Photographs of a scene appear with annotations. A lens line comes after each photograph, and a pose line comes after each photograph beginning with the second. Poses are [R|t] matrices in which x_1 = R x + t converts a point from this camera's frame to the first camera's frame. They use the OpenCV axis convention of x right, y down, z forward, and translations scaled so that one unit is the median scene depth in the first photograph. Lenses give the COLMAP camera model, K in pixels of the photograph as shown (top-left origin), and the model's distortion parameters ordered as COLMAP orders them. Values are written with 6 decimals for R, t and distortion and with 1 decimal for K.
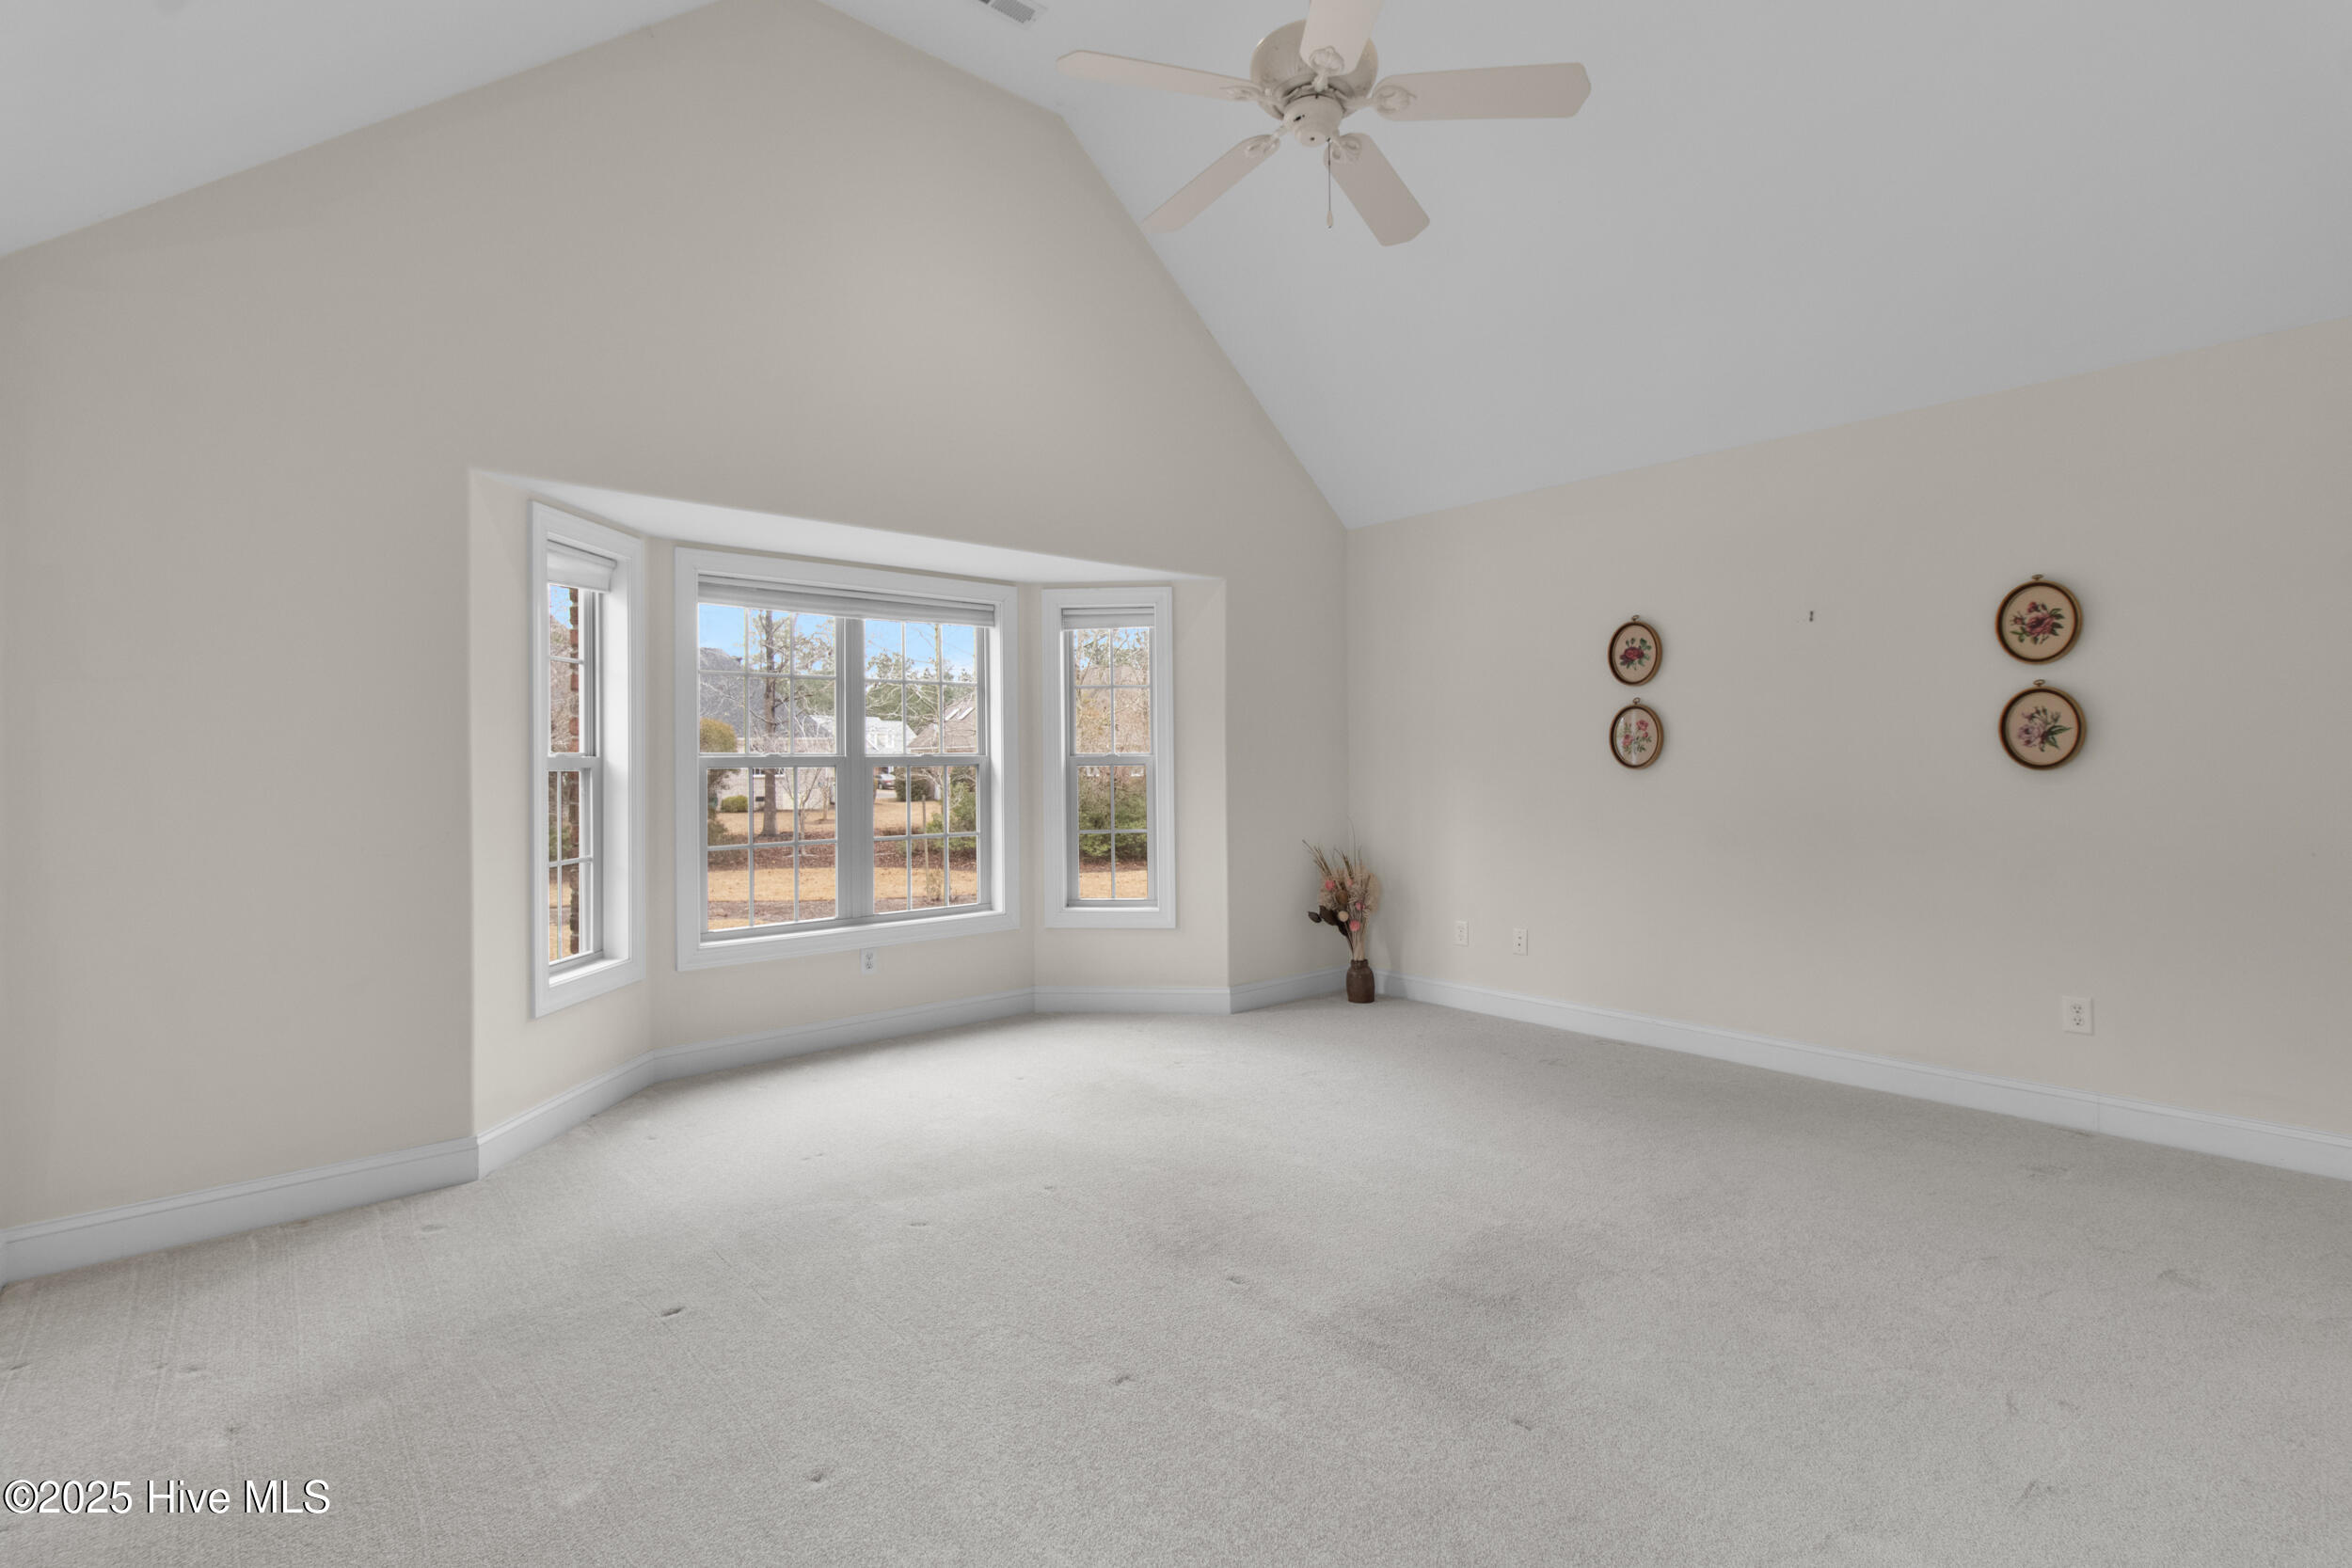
lens RADIAL K [[1087.9, 0, 1178.0], [0, 1087.9, 756.7], [0, 0, 1]] dist [-0.000100, -0.000468]
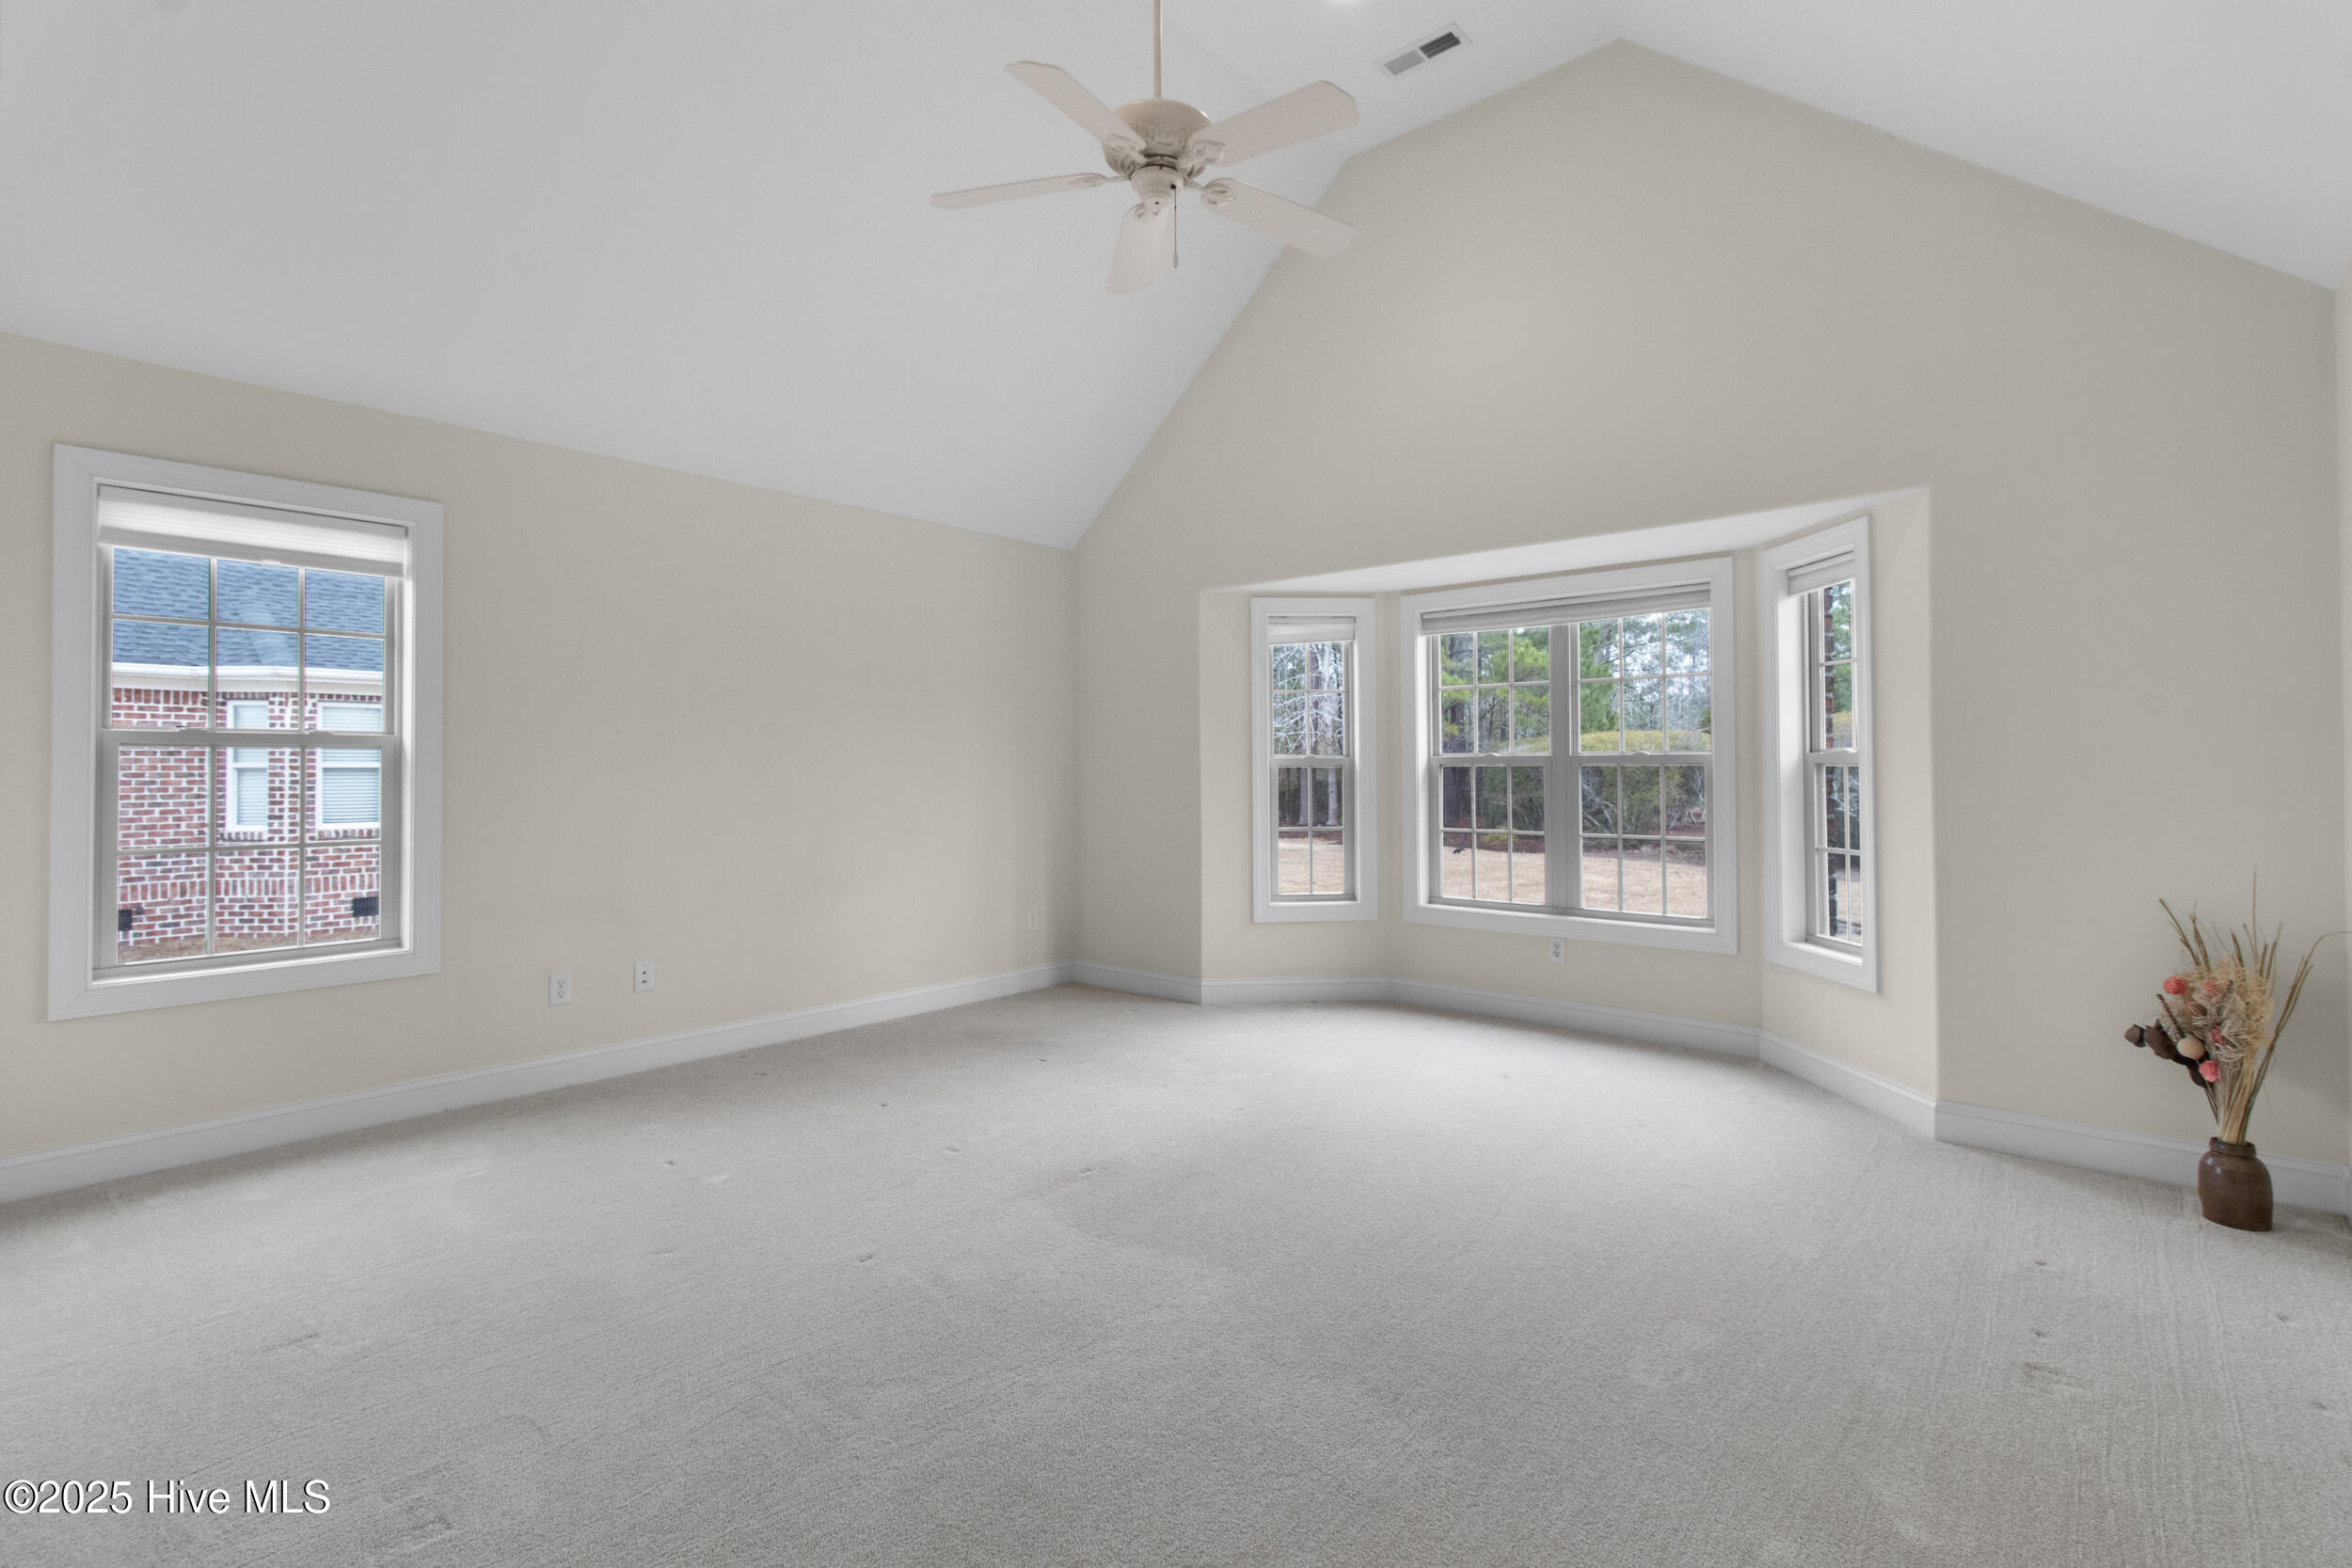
lens RADIAL K [[1087.9, 0, 1178.0], [0, 1087.9, 756.7], [0, 0, 1]] dist [-0.000100, -0.000468]
pose [[0.135425, -0.000982, -0.990787, 0.684947], [0.011379, 0.999935, 0.000564, -0.003612], [0.990722, -0.011350, 0.135428, 0.478497]]
